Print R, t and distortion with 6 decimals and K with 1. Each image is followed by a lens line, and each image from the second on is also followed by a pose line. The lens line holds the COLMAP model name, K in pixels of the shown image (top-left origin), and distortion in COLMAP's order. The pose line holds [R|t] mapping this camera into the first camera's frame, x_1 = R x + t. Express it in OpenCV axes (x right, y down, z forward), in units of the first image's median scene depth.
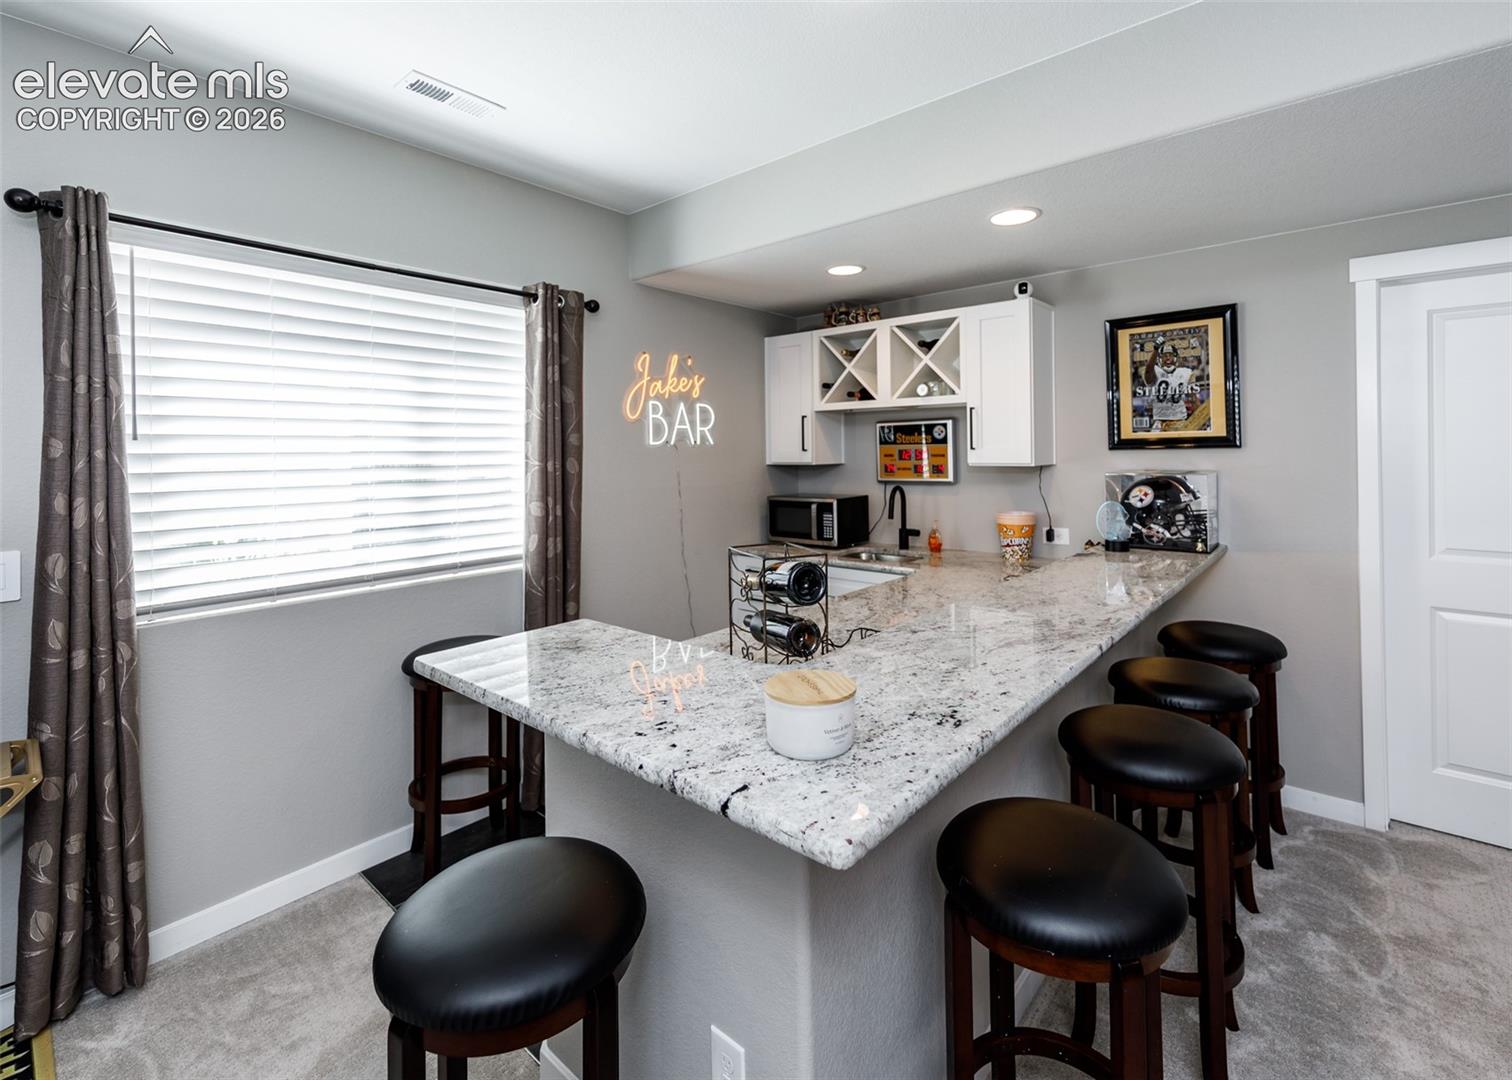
lens RADIAL K [[694.6, 0, 734.8], [0, 694.6, 451.1], [0, 0, 1]] dist [0.015193, -0.000291]
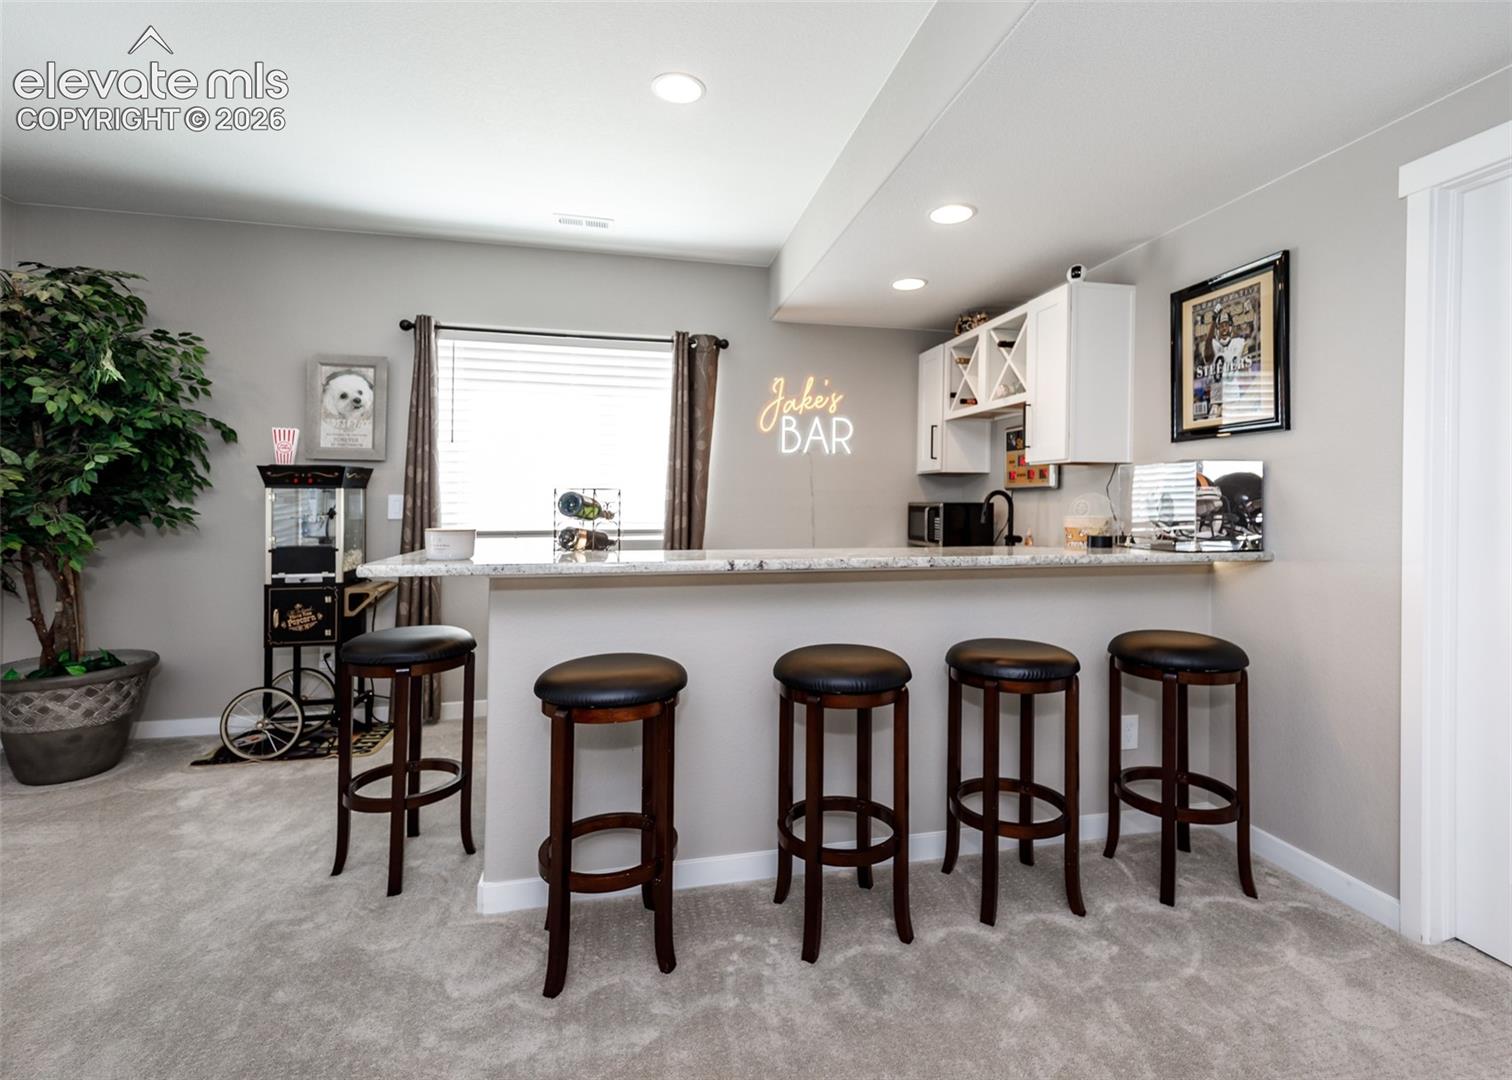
lens RADIAL K [[694.6, 0, 744.3], [0, 694.6, 492.5], [0, 0, 1]] dist [0.015193, -0.000291]
pose [[0.793576, 0.017458, -0.608221, 0.648768], [-0.021990, 0.999758, 0.000004, 0.071935], [0.608074, 0.013372, 0.793768, -0.008543]]
